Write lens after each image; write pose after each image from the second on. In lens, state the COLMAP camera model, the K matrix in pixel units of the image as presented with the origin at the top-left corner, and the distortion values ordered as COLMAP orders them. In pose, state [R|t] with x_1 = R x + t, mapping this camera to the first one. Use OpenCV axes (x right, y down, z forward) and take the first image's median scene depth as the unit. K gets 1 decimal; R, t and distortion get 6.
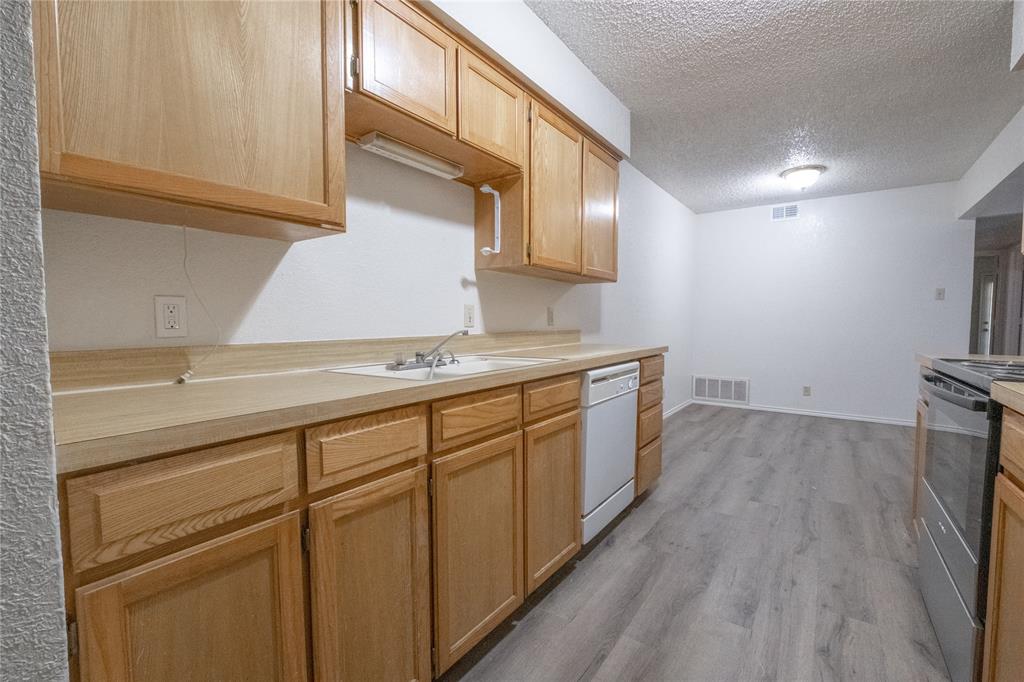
lens RADIAL K [[435.5, 0, 520.6], [0, 435.5, 340.6], [0, 0, 1]] dist [-0.004711, -0.000214]
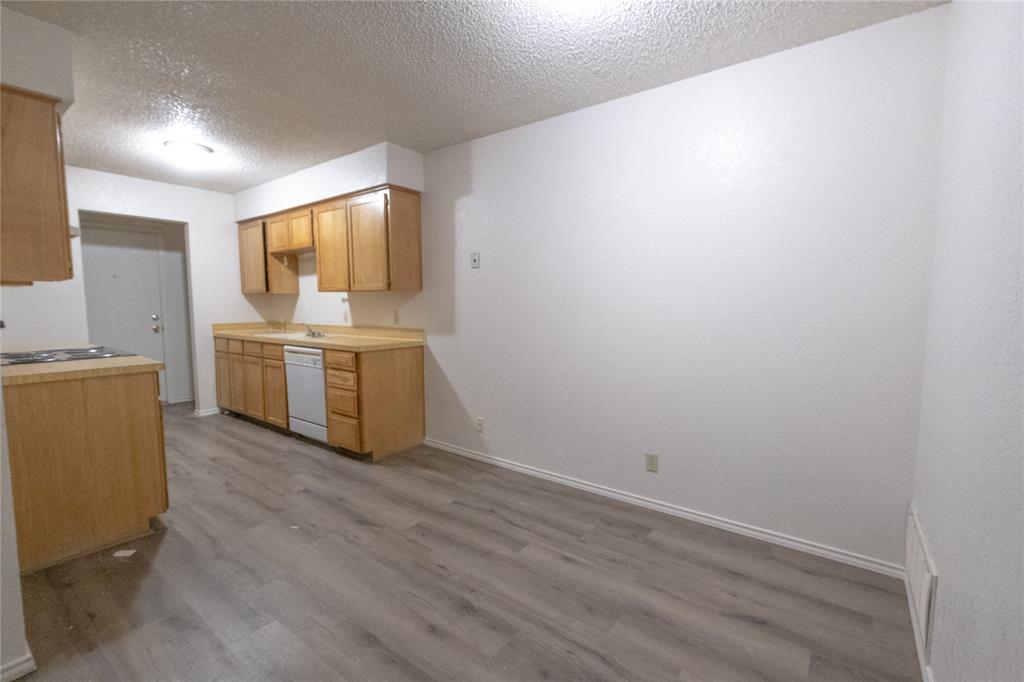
lens RADIAL K [[447.0, 0, 512.0], [0, 447.0, 341.0], [0, 0, 1]] dist [-0.000251, 0.000028]
pose [[-0.024248, 0.083946, -0.996175, 2.065245], [-0.043786, 0.995423, 0.084948, -0.164374], [0.998747, 0.045678, -0.020461, 1.950770]]
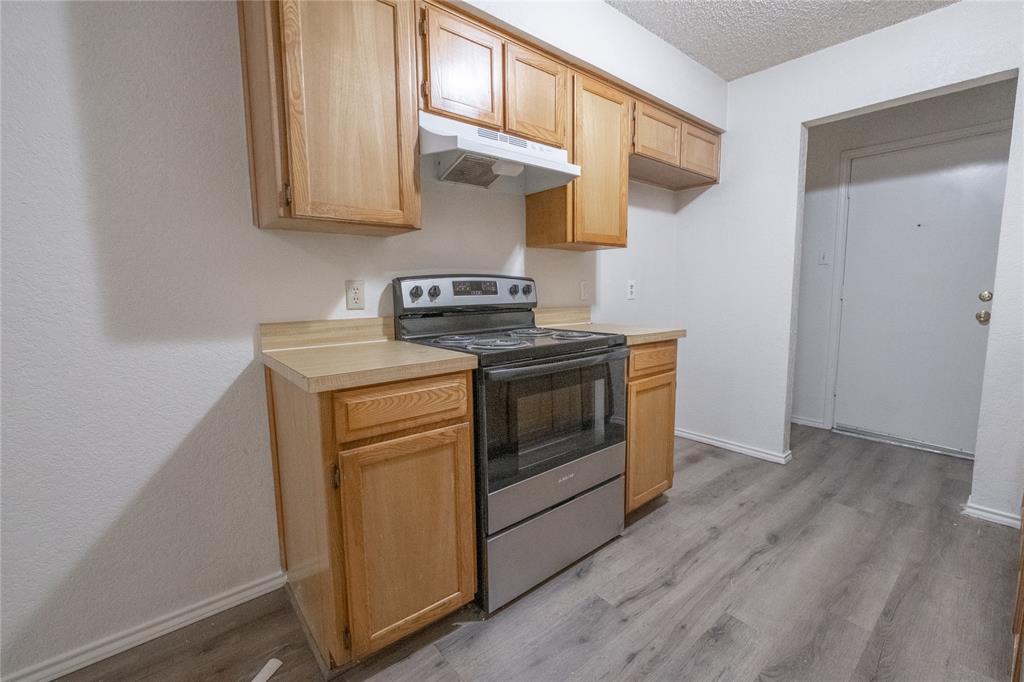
lens RADIAL K [[435.5, 0, 520.6], [0, 435.5, 340.6], [0, 0, 1]] dist [-0.004711, -0.000214]
pose [[-0.969433, -0.018353, 0.244668, 0.556600], [0.021242, 0.987176, 0.158216, -0.091137], [-0.244434, 0.158577, -0.956611, 1.455705]]
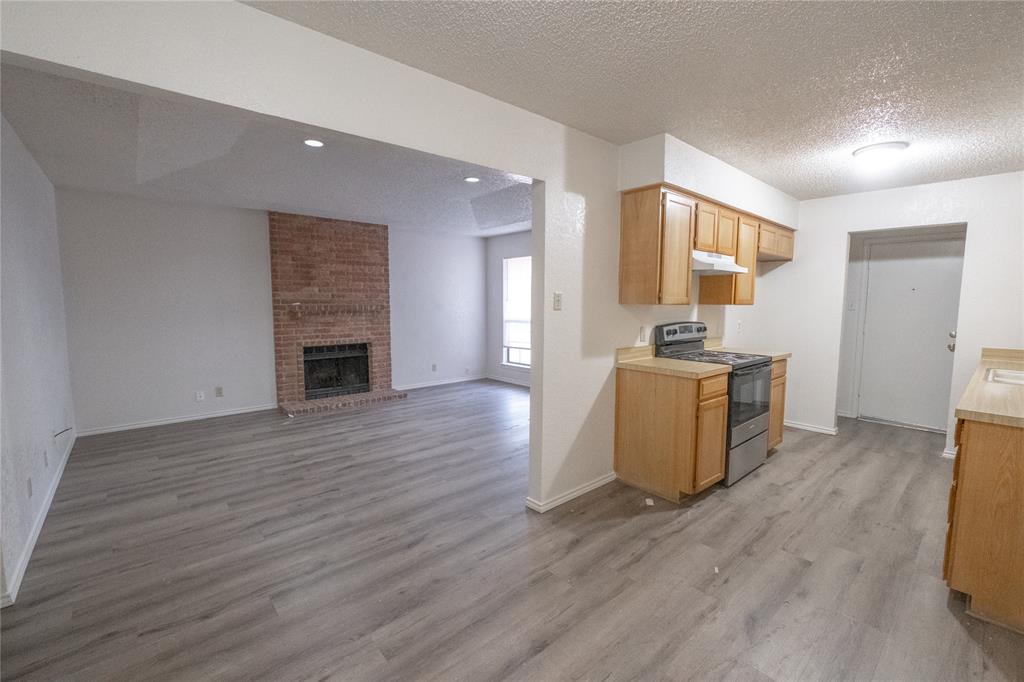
lens RADIAL K [[435.5, 0, 520.6], [0, 435.5, 340.6], [0, 0, 1]] dist [-0.004711, -0.000214]
pose [[-0.975778, -0.027869, 0.216980, 1.180677], [0.000980, 0.991285, 0.131730, -0.250251], [-0.218760, 0.128752, -0.967247, 2.450249]]
